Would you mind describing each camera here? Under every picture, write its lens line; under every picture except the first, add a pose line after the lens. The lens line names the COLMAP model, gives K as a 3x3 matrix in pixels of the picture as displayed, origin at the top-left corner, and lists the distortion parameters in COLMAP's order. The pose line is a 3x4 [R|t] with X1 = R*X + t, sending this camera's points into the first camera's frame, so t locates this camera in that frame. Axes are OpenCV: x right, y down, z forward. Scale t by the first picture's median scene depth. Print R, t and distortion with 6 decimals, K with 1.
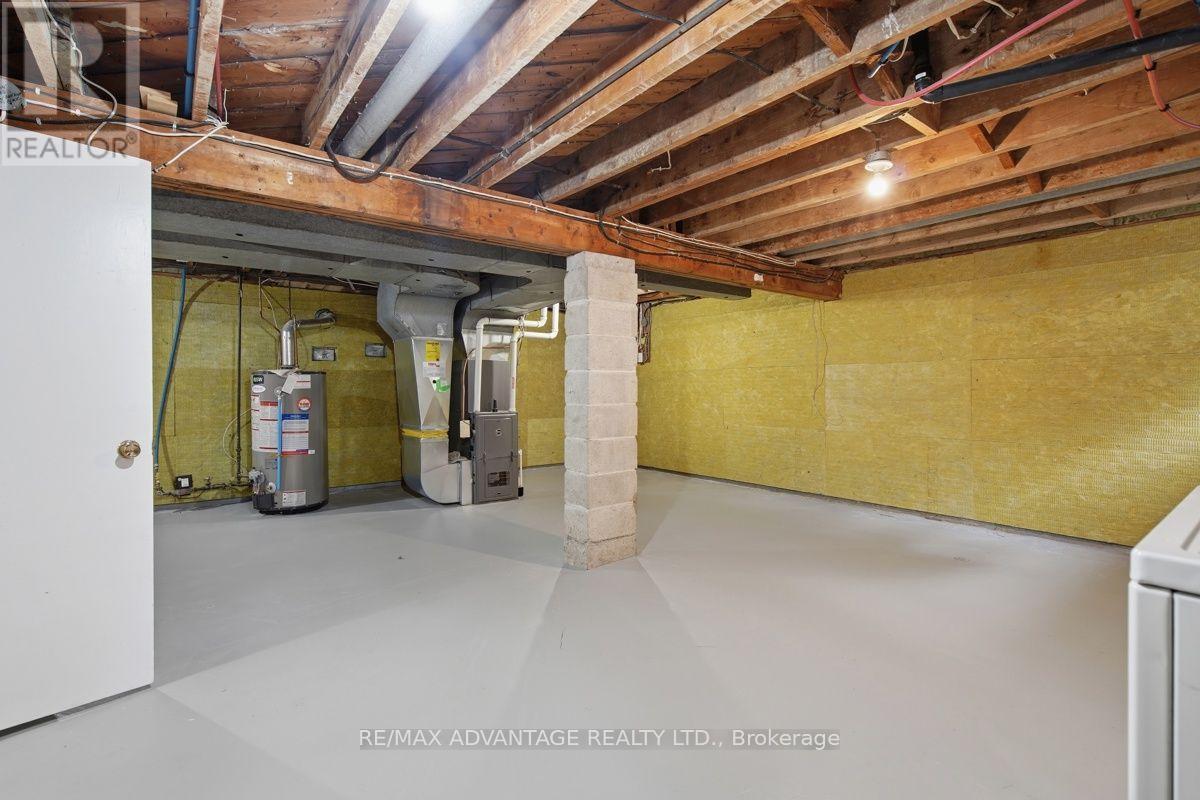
lens RADIAL K [[554.1, 0, 588.1], [0, 554.1, 393.7], [0, 0, 1]] dist [-0.006153, 0.003026]
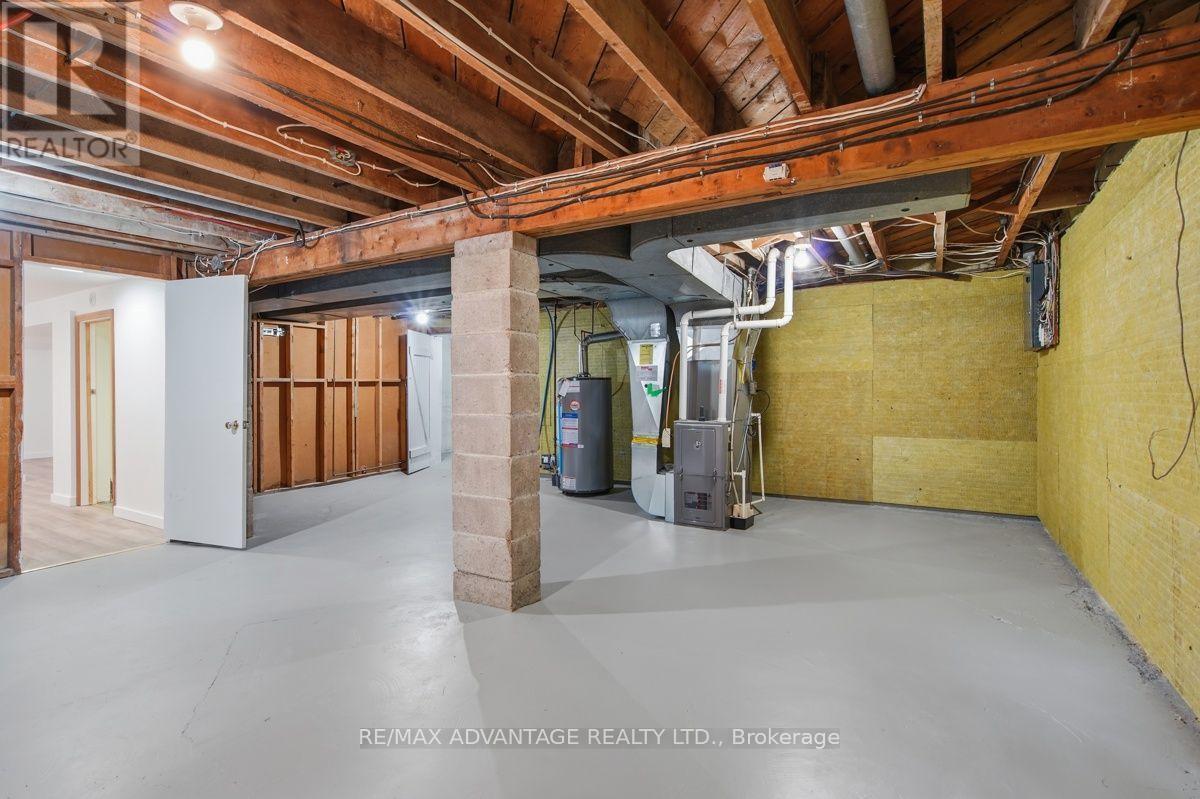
lens RADIAL K [[554.1, 0, 591.0], [0, 554.1, 395.0], [0, 0, 1]] dist [-0.006153, 0.003026]
pose [[0.390114, 0.010561, -0.920706, 0.595843], [-0.011013, 0.999916, 0.006803, -0.012116], [0.920701, 0.007485, 0.390198, 0.563736]]
